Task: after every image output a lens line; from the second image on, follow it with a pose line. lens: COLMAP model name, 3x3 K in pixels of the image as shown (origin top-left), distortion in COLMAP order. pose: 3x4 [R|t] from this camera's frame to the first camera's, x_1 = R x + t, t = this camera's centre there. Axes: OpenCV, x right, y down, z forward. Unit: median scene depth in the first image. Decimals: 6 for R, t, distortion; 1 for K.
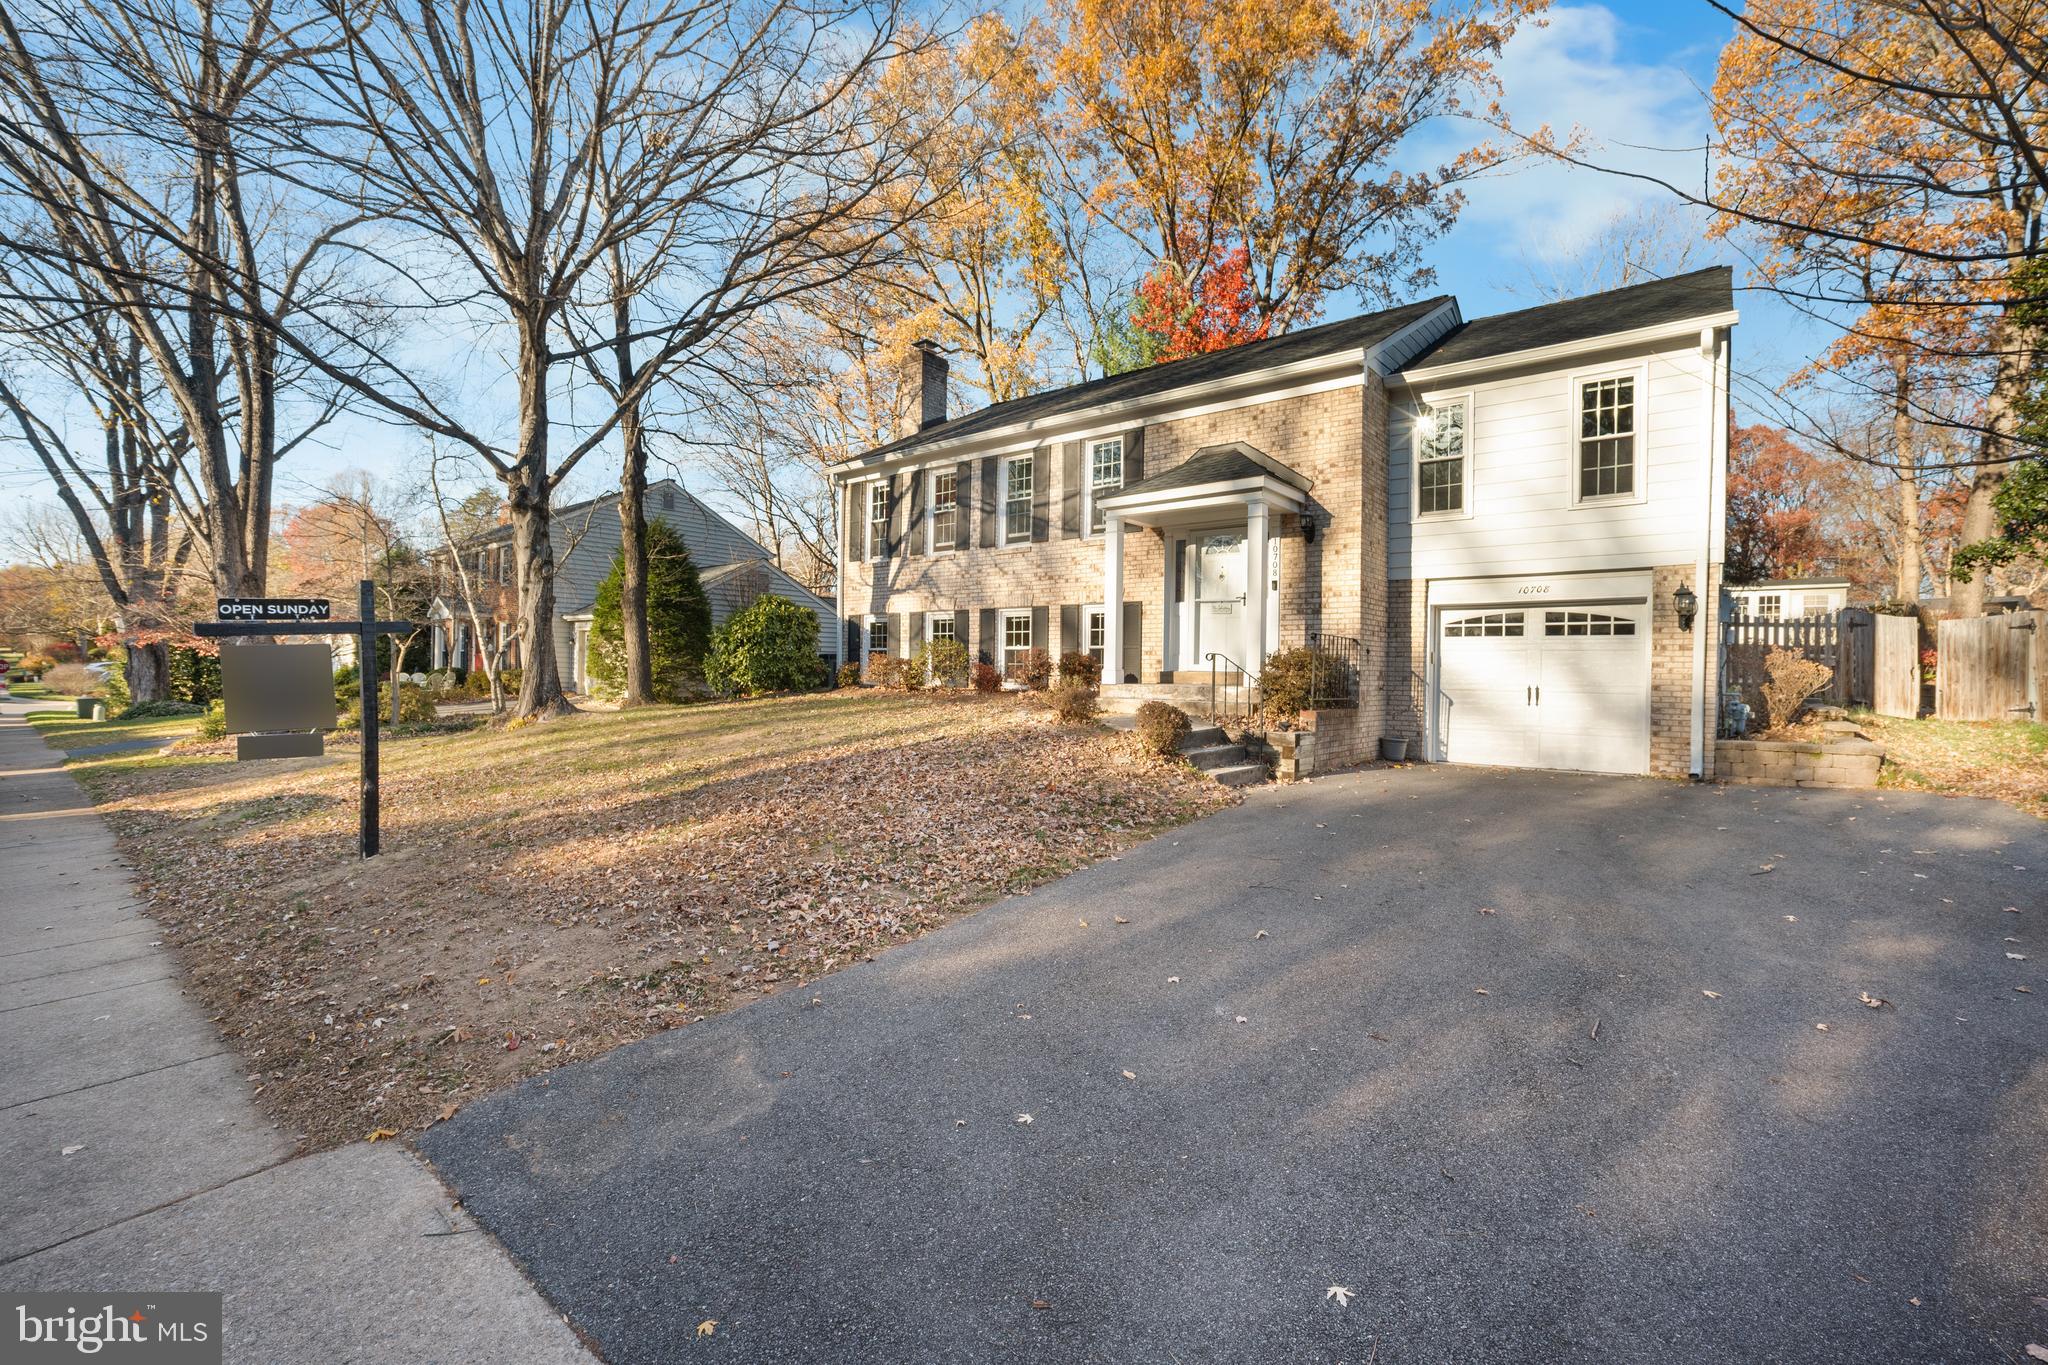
lens RADIAL K [[865.7, 0, 1029.8], [0, 865.7, 679.7], [0, 0, 1]] dist [-0.038194, 0.015290]
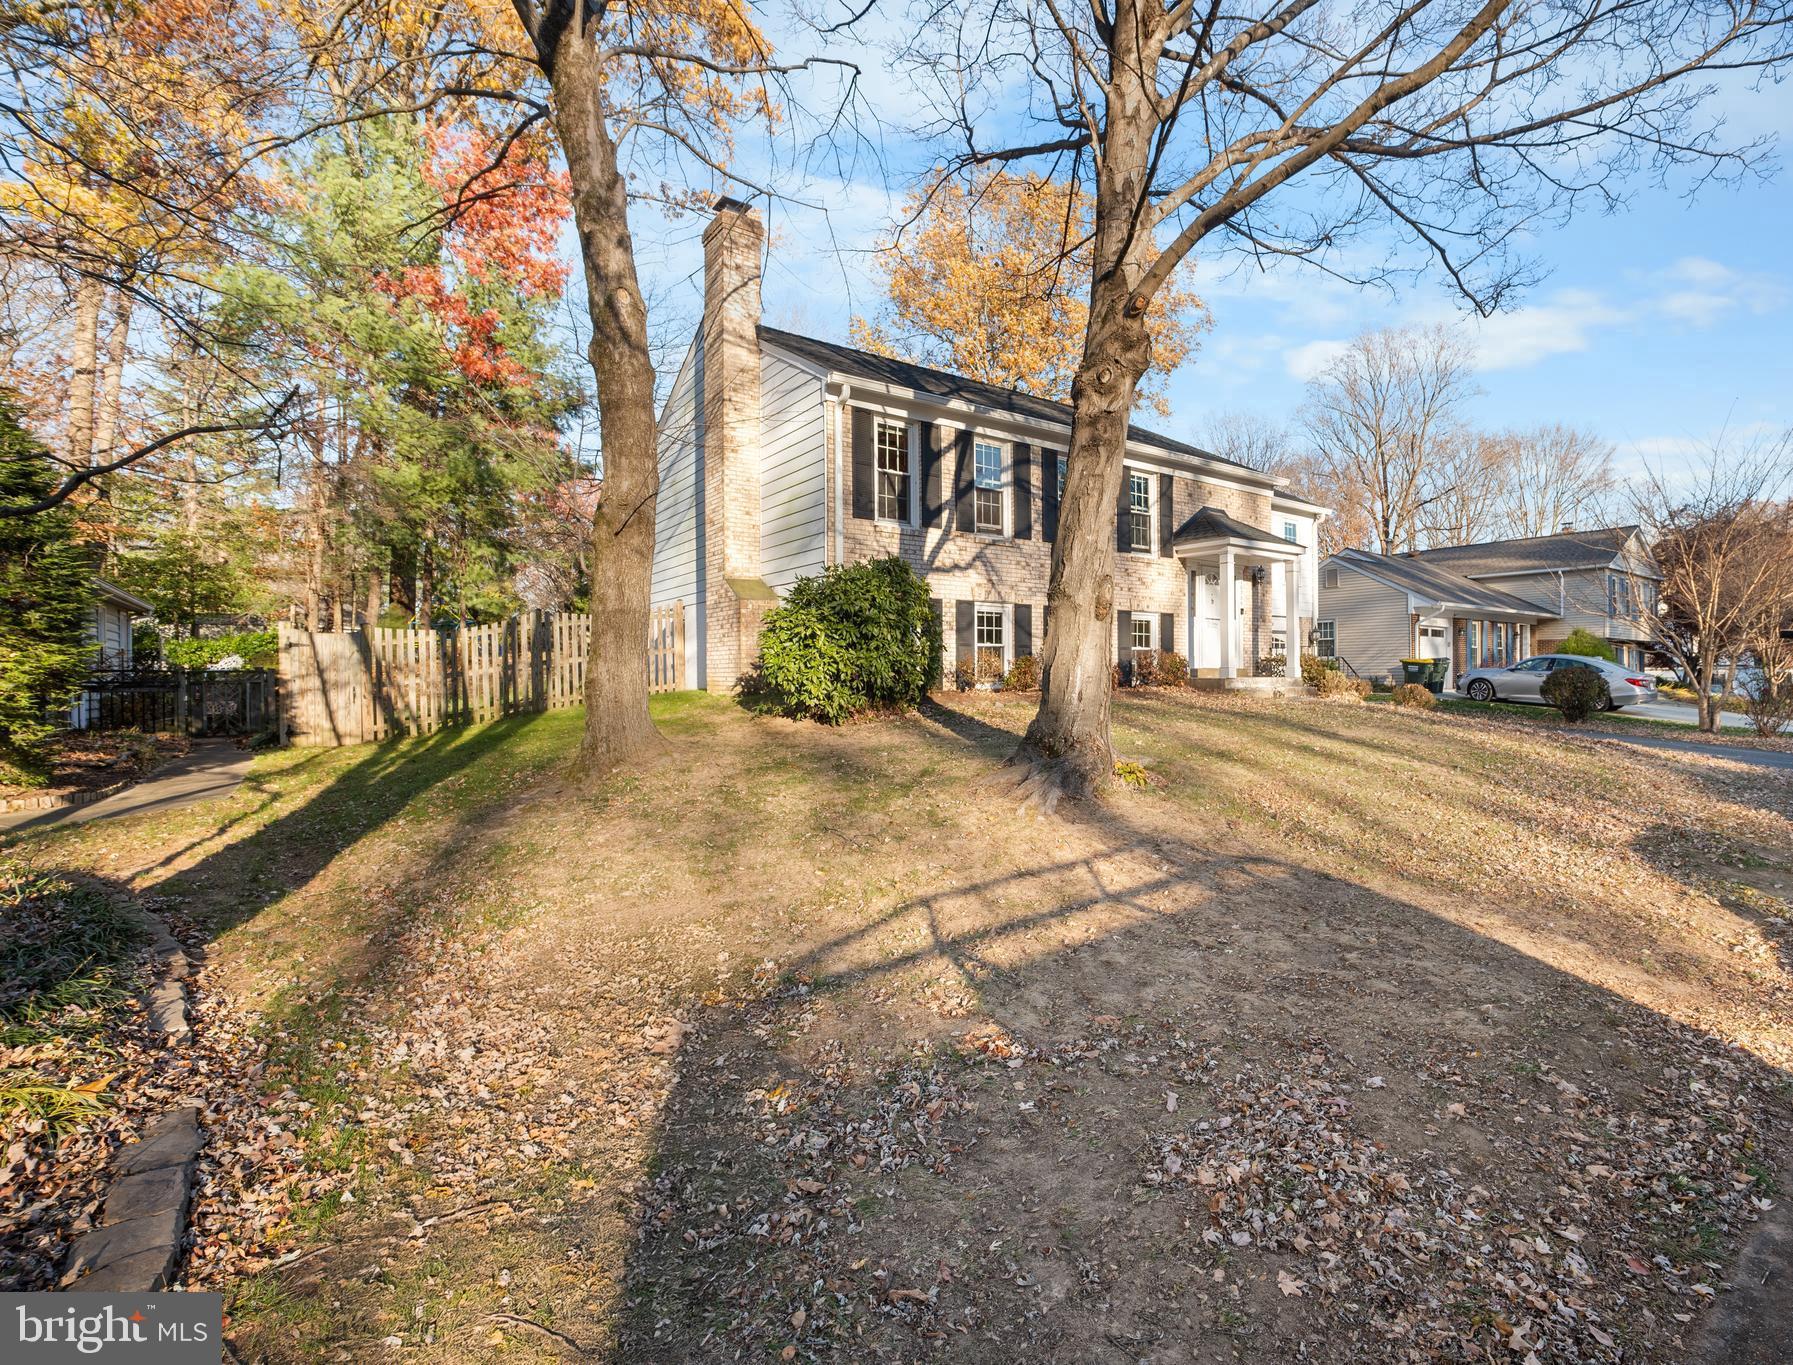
lens RADIAL K [[857.1, 0, 1011.7], [0, 857.1, 677.5], [0, 0, 1]] dist [-0.047214, 0.018926]
pose [[0.209189, -0.014586, 0.977766, -1.005384], [0.018732, 0.999765, 0.010907, -0.012470], [-0.977696, 0.016034, 0.209413, 0.849737]]
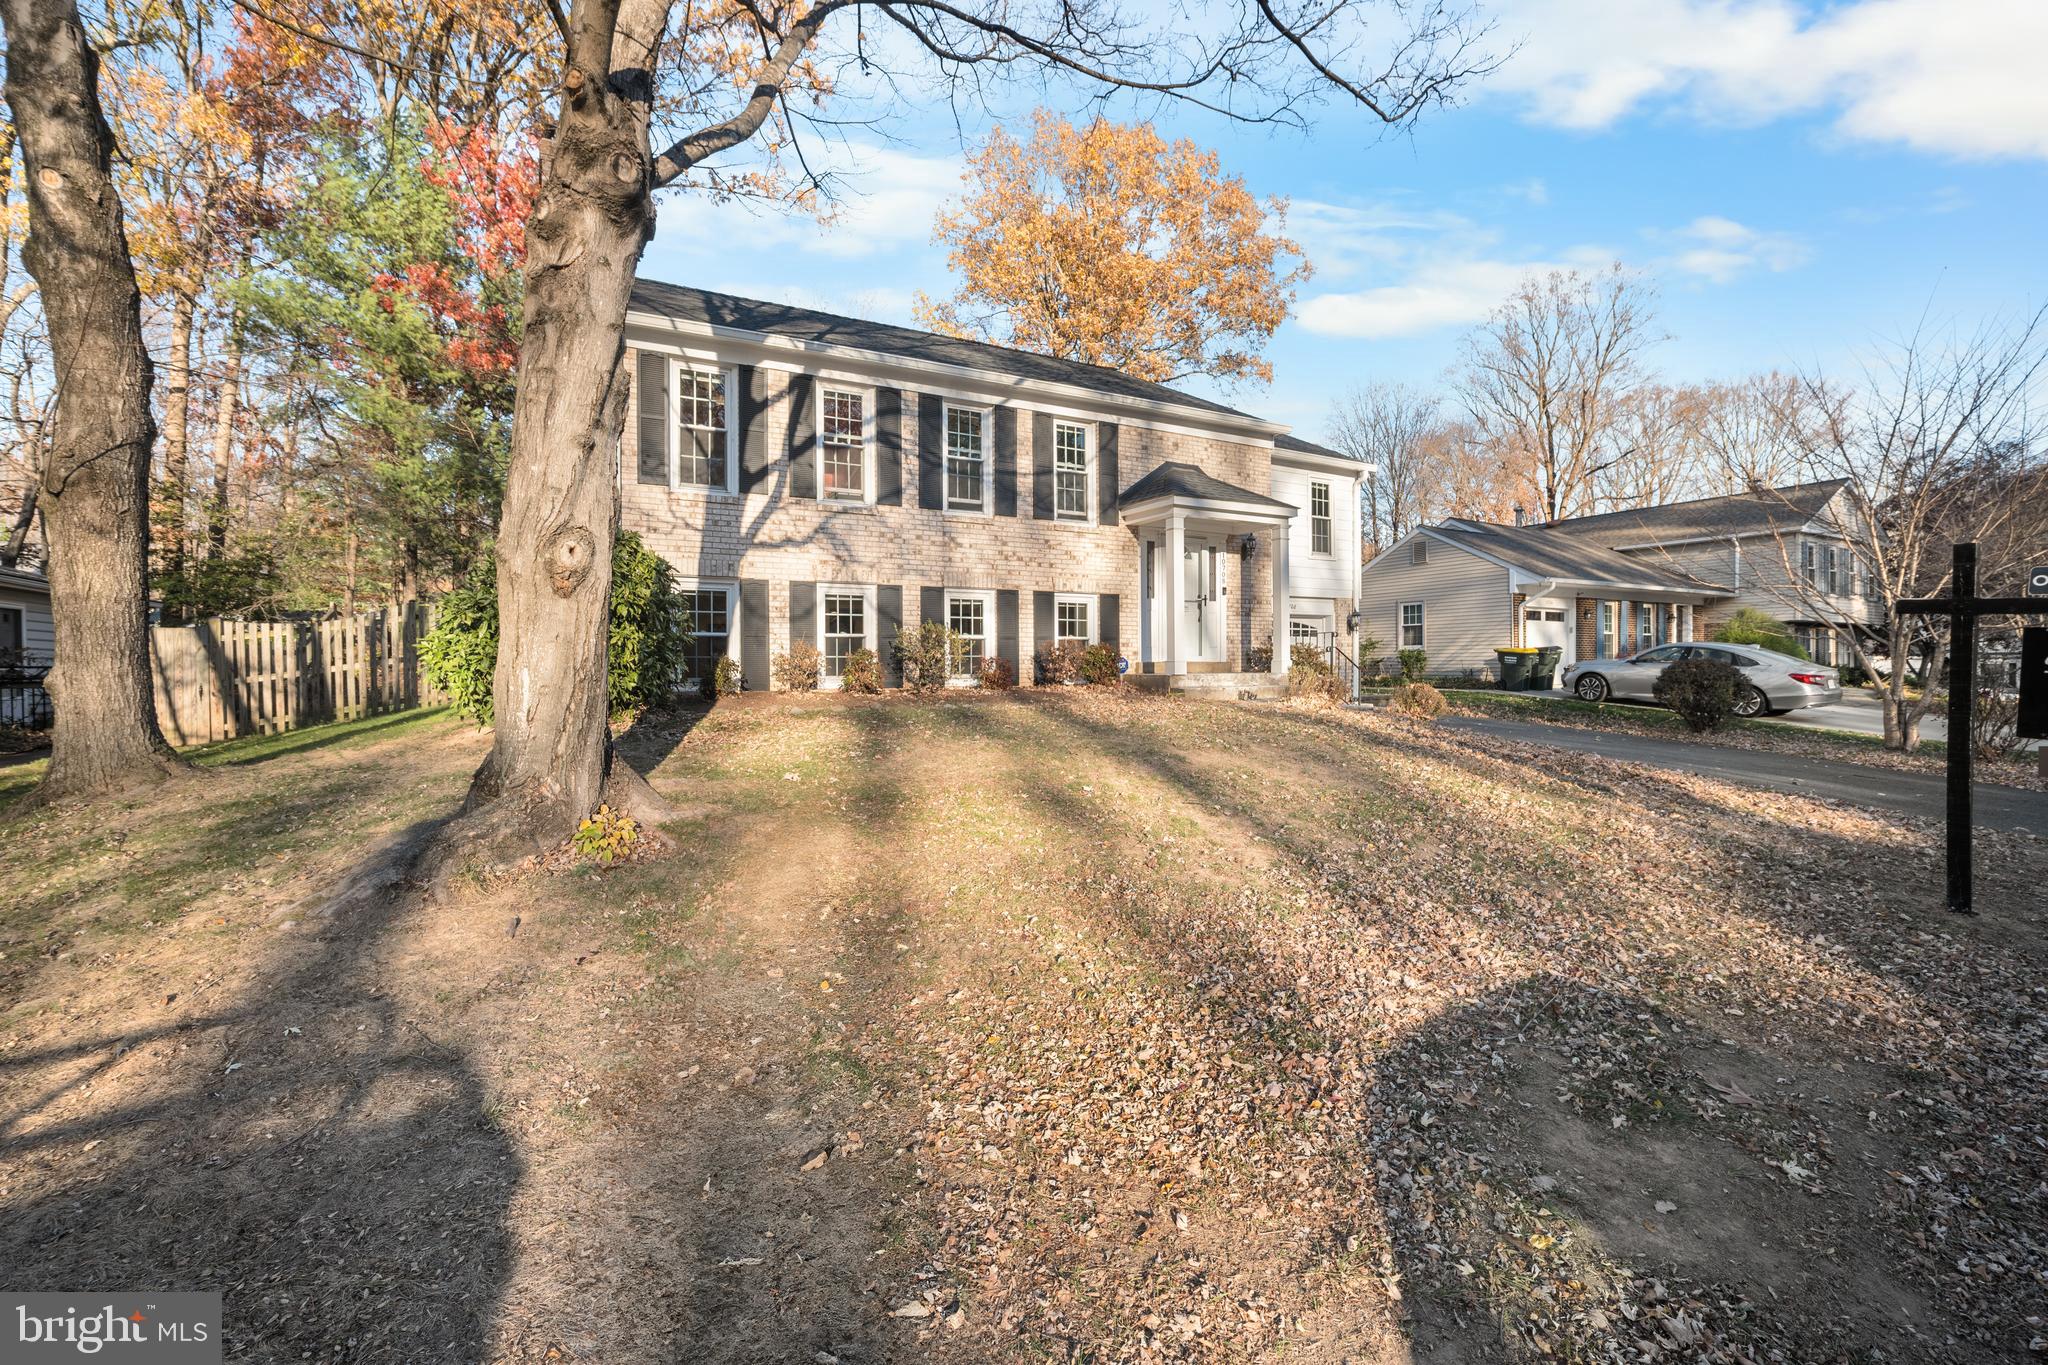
lens RADIAL K [[849.2, 0, 1018.7], [0, 849.2, 677.1], [0, 0, 1]] dist [-0.044073, 0.018131]
pose [[0.380644, -0.026308, 0.924347, -0.744323], [0.020772, 0.999586, 0.019895, -0.012539], [-0.924488, 0.011628, 0.381033, 0.636059]]
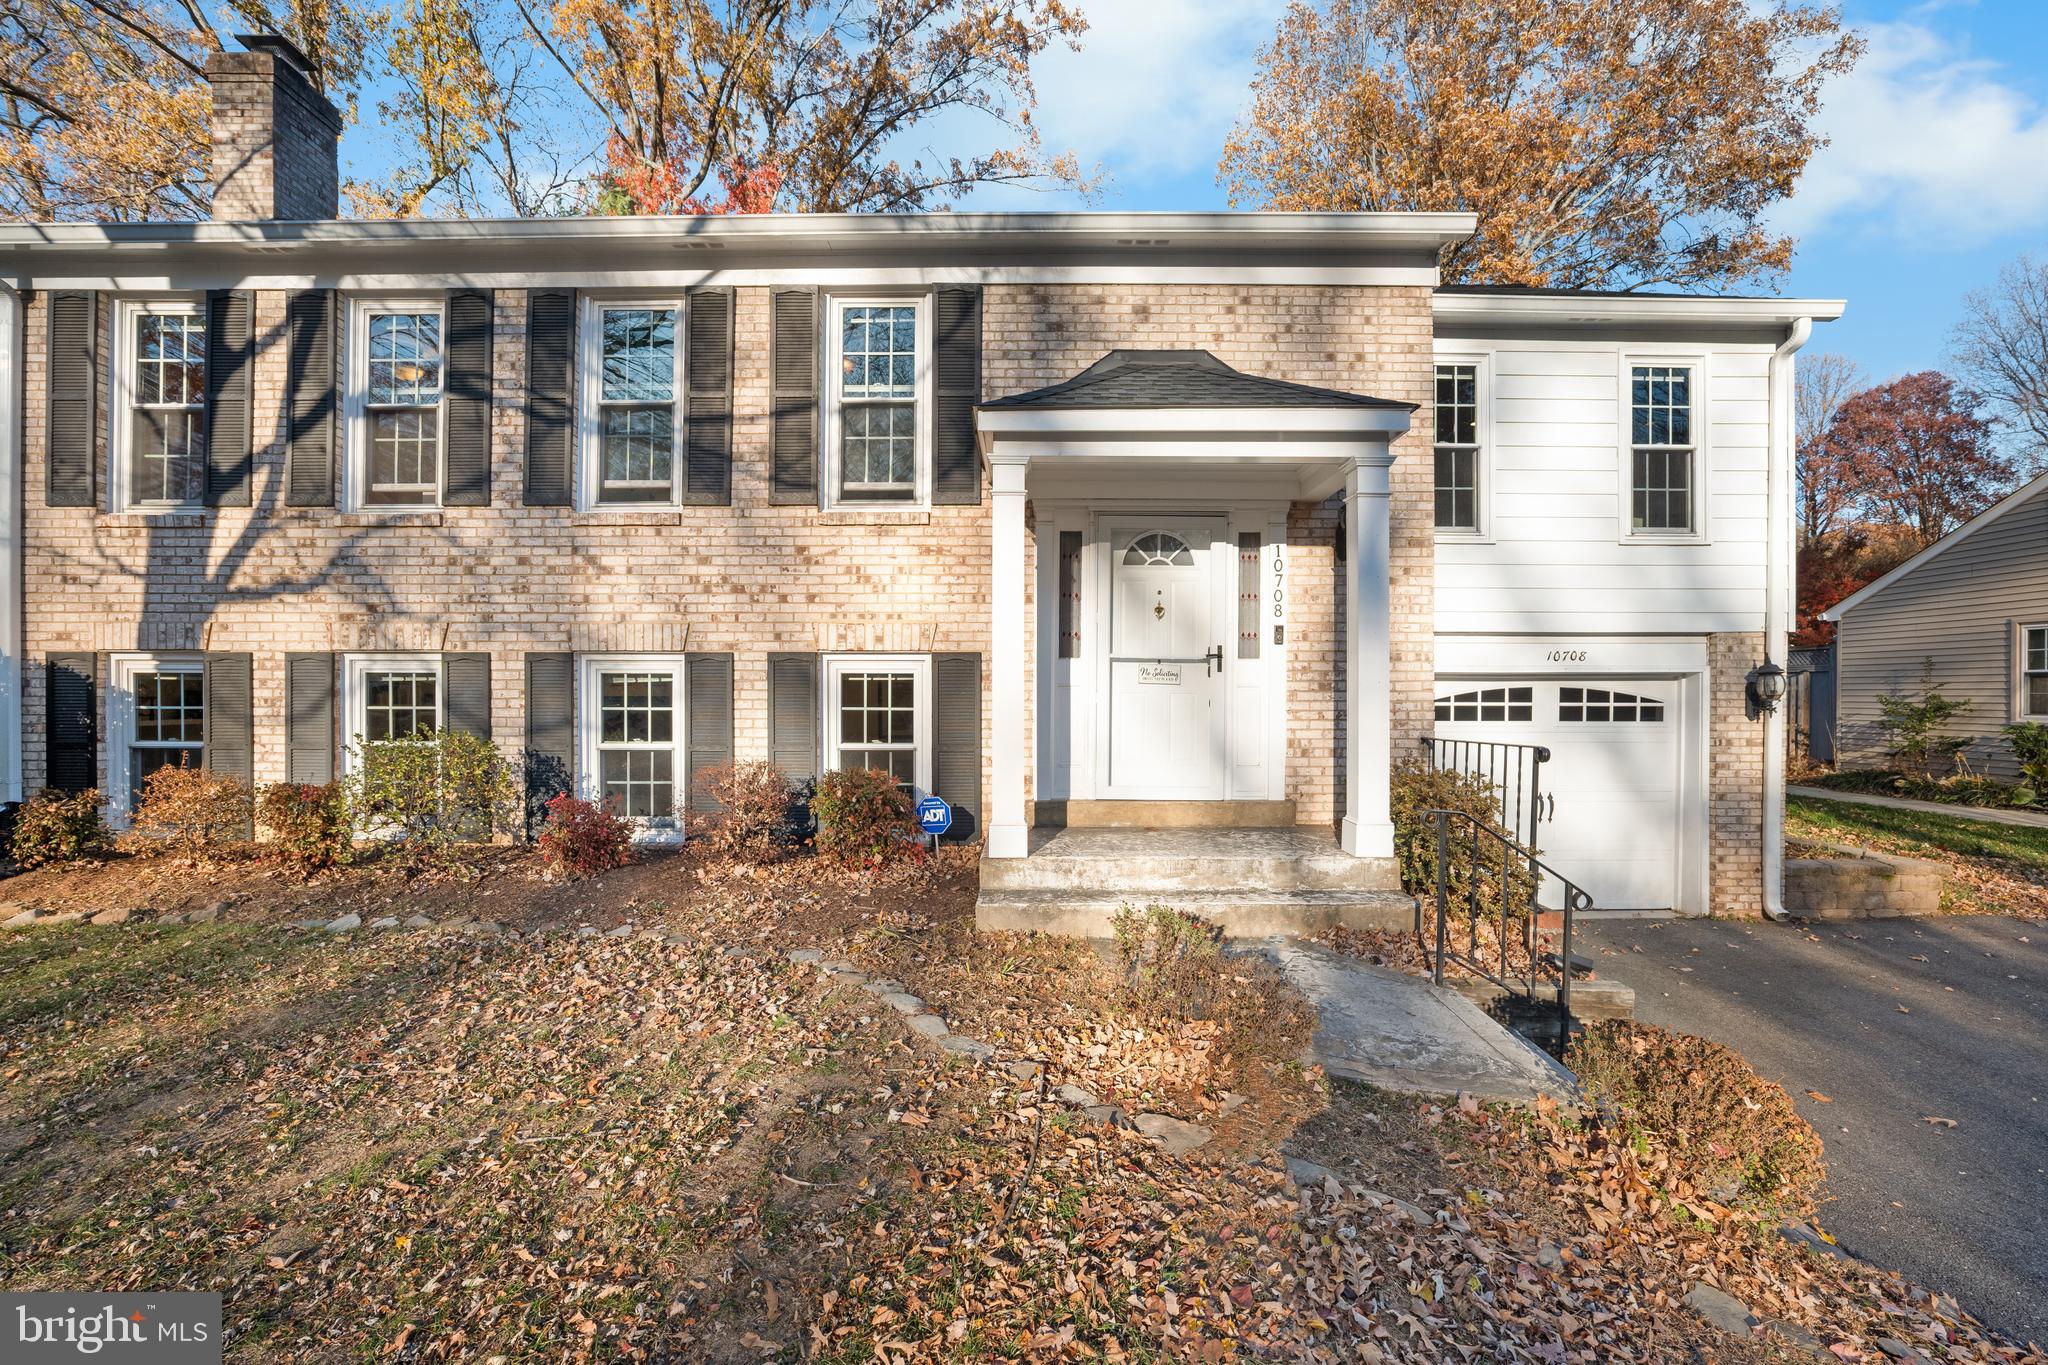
lens RADIAL K [[870.4, 0, 1018.2], [0, 870.4, 695.4], [0, 0, 1]] dist [-0.039270, 0.015593]
pose [[0.779432, -0.011475, 0.626382, -0.133653], [0.014326, 0.999897, 0.000491, -0.058522], [-0.626324, 0.008591, 0.779516, 0.539394]]
